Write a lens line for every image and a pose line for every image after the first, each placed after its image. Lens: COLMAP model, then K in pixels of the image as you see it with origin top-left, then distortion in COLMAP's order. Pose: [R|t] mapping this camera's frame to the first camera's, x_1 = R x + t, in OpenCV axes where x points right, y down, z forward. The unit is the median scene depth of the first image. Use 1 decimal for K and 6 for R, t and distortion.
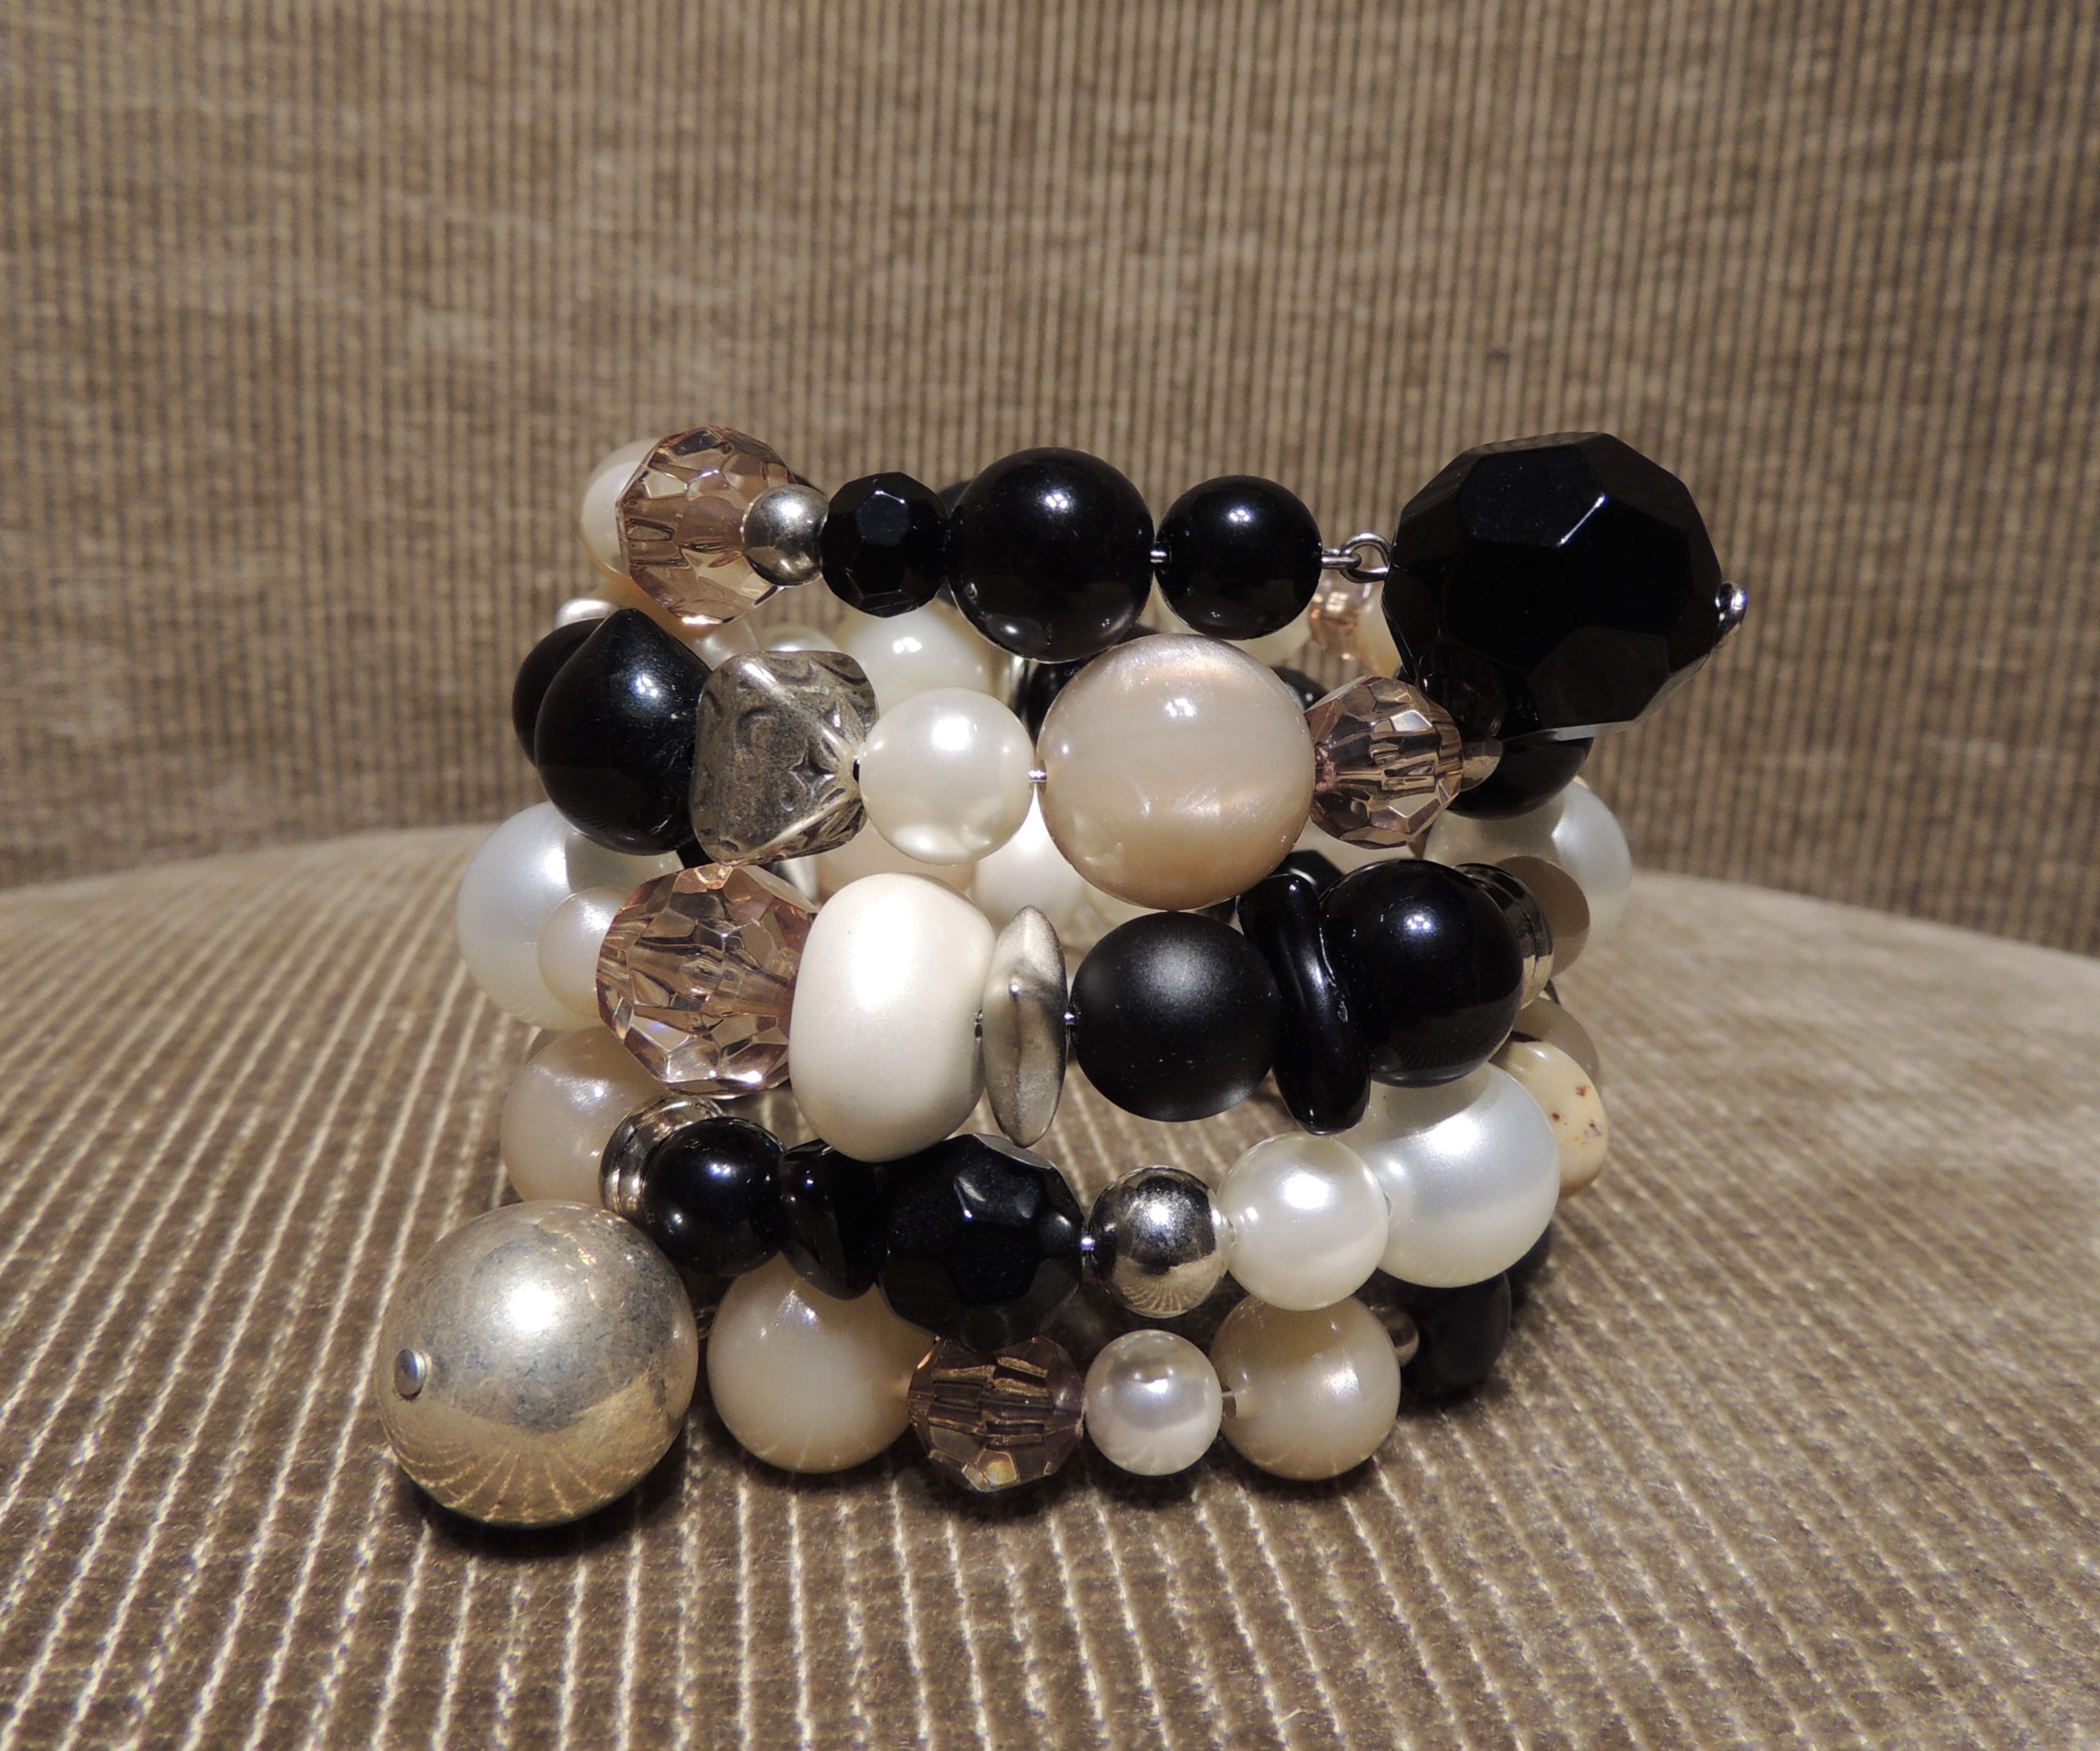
lens RADIAL K [[1885.8, 0, 1009.2], [0, 1885.8, 731.6], [0, 0, 1]] dist [-0.006185, -0.017383]
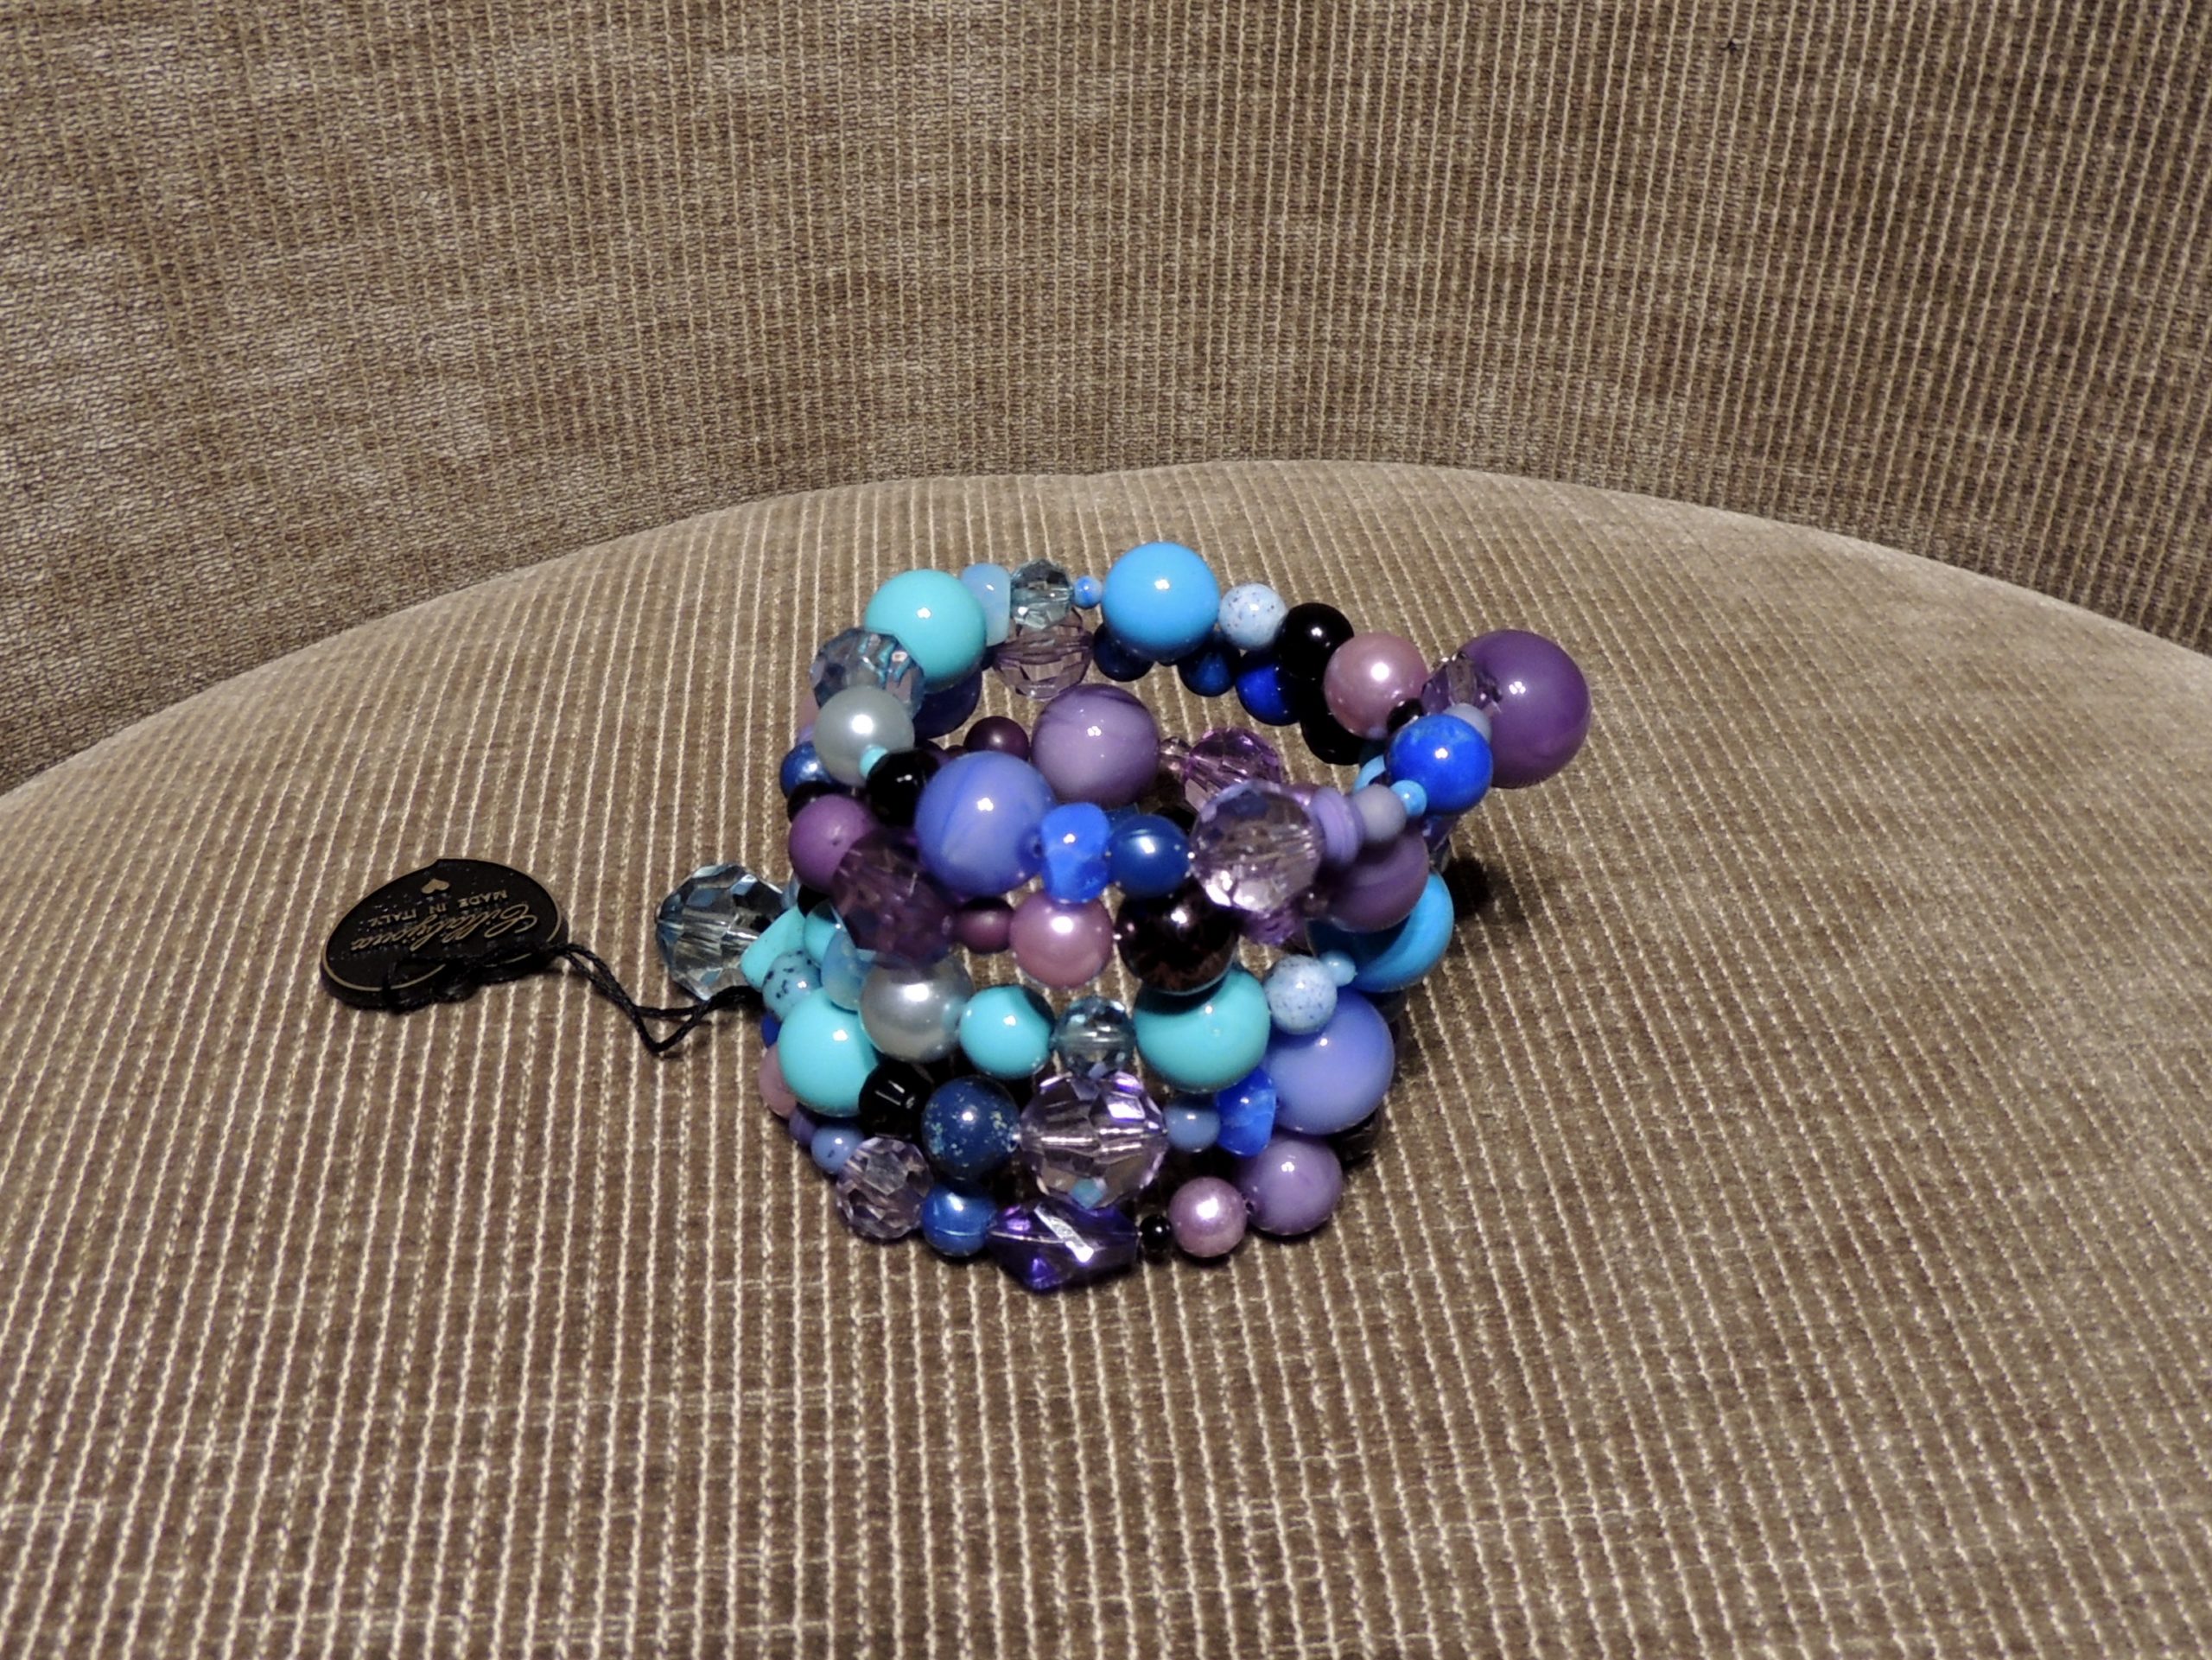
lens RADIAL K [[2311.7, 0, 1089.1], [0, 2311.7, 580.7], [0, 0, 1]] dist [-0.012168, -0.005670]
pose [[0.998639, -0.008905, -0.051386, -0.033241], [0.025442, 0.943298, 0.330970, -0.387196], [0.045525, -0.331827, 0.942241, -0.345098]]
